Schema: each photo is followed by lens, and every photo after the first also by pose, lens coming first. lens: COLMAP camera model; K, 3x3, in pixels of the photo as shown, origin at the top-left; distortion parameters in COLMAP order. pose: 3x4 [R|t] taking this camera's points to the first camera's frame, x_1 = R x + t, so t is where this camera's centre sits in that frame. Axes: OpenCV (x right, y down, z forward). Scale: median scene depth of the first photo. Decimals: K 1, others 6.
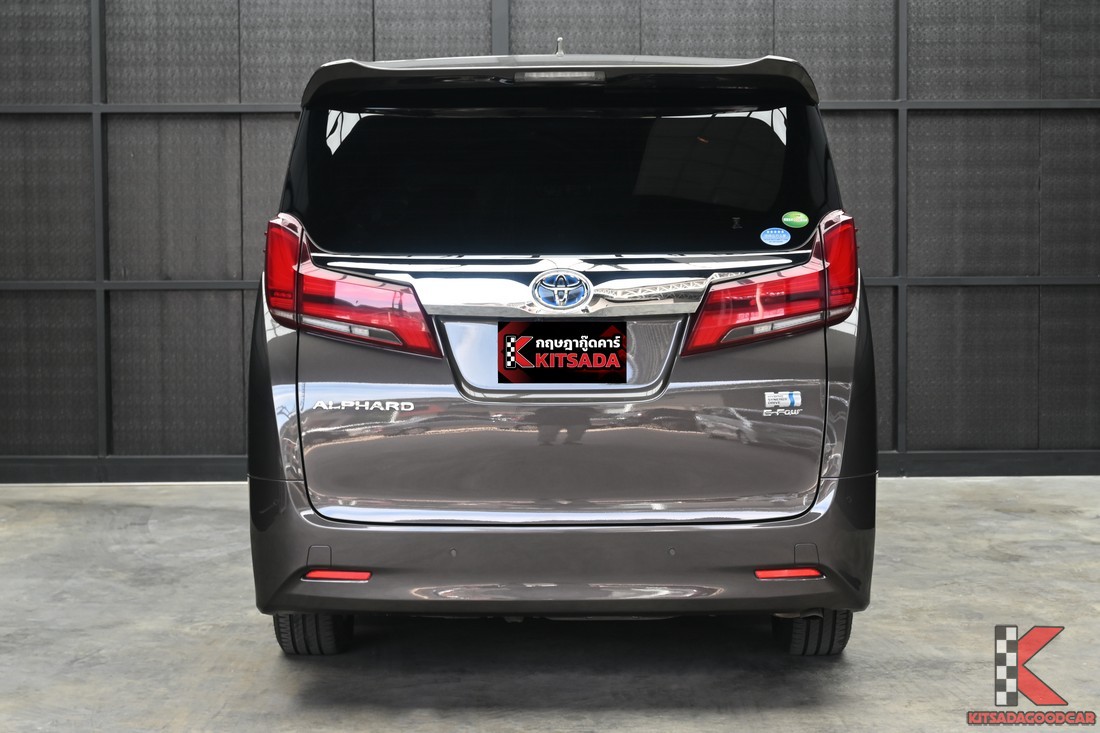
lens RADIAL K [[1990.9, 0, 521.0], [0, 1990.9, 365.0], [0, 0, 1]] dist [0.049564, 0.190900]
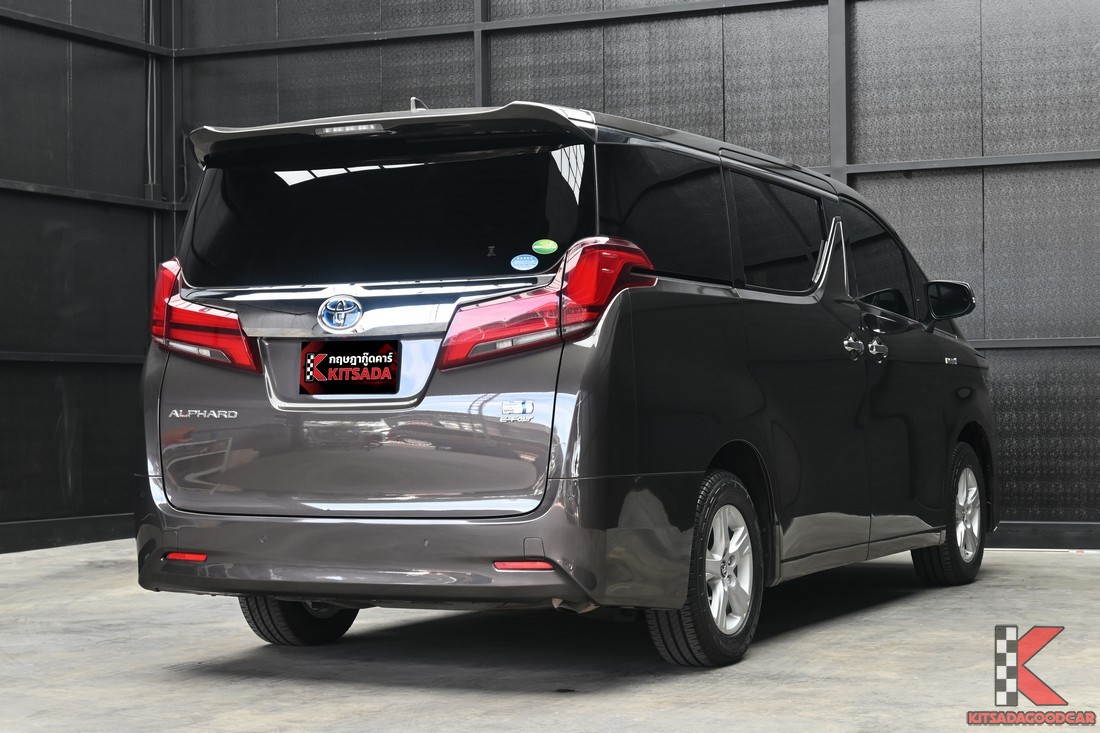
lens RADIAL K [[2161.5, 0, 550.0], [0, 2161.5, 366.5], [0, 0, 1]] dist [0.150894, -0.372027]
pose [[0.911891, -0.011634, -0.410267, 0.637156], [-0.010534, 0.998605, -0.051731, 0.056555], [0.410297, 0.051495, 0.910497, -0.096869]]
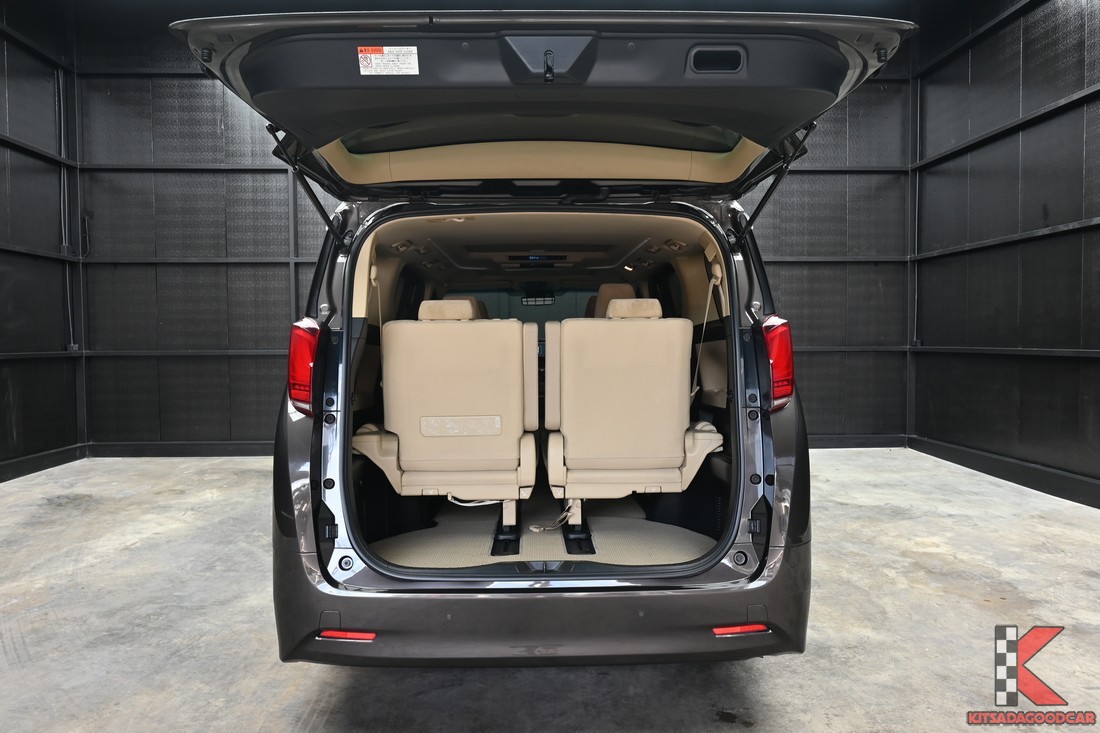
lens RADIAL K [[759.0, 0, 550.0], [0, 759.0, 366.5], [0, 0, 1]] dist [0.008511, 0.003993]
pose [[0.999079, -0.003187, 0.042800, 0.005612], [0.003463, 0.999974, -0.006377, -0.044593], [-0.042779, 0.006519, 0.999063, 0.557921]]
